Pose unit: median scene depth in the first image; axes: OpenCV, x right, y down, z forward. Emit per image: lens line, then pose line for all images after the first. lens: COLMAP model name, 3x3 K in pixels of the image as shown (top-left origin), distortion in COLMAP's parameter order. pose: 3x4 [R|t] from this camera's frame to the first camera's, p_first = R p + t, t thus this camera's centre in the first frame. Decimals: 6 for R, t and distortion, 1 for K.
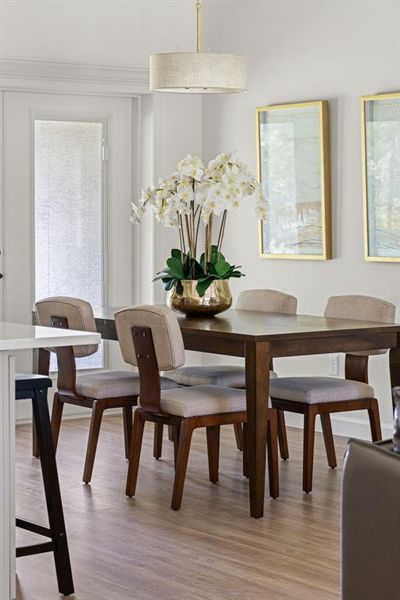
lens RADIAL K [[1416.2, 0, 201.1], [0, 1416.2, 298.2], [0, 0, 1]] dist [-0.092599, 0.000000]
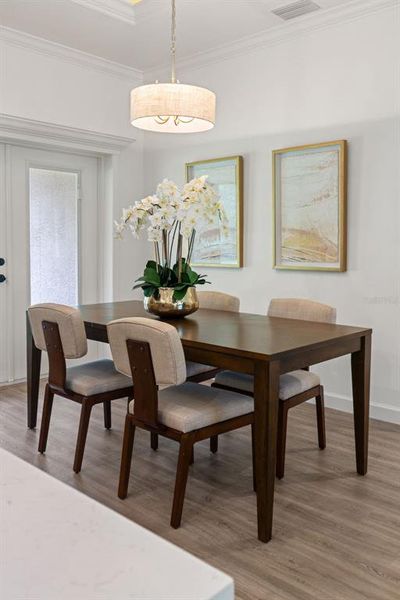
lens RADIAL K [[519.4, 0, 199.0], [0, 519.4, 275.2], [0, 0, 1]] dist [-0.025716, 0.051126]
pose [[0.981345, 0.000319, 0.192253, -0.063393], [-0.000228, 1.000000, -0.000499, -0.022750], [-0.192253, 0.000445, 0.981345, 0.573130]]
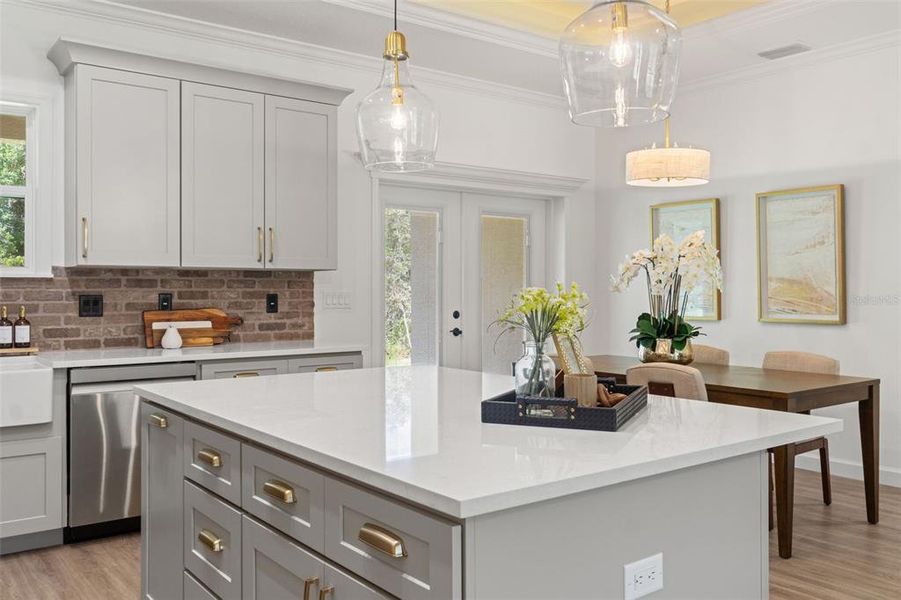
lens RADIAL K [[780.0, 0, 448.3], [0, 780.0, 290.7], [0, 0, 1]] dist [-0.025716, 0.051126]
pose [[0.999780, 0.003583, 0.020681, -0.204840], [-0.002382, 0.998326, -0.057793, -0.014946], [-0.020853, 0.057731, 0.998114, 0.337235]]
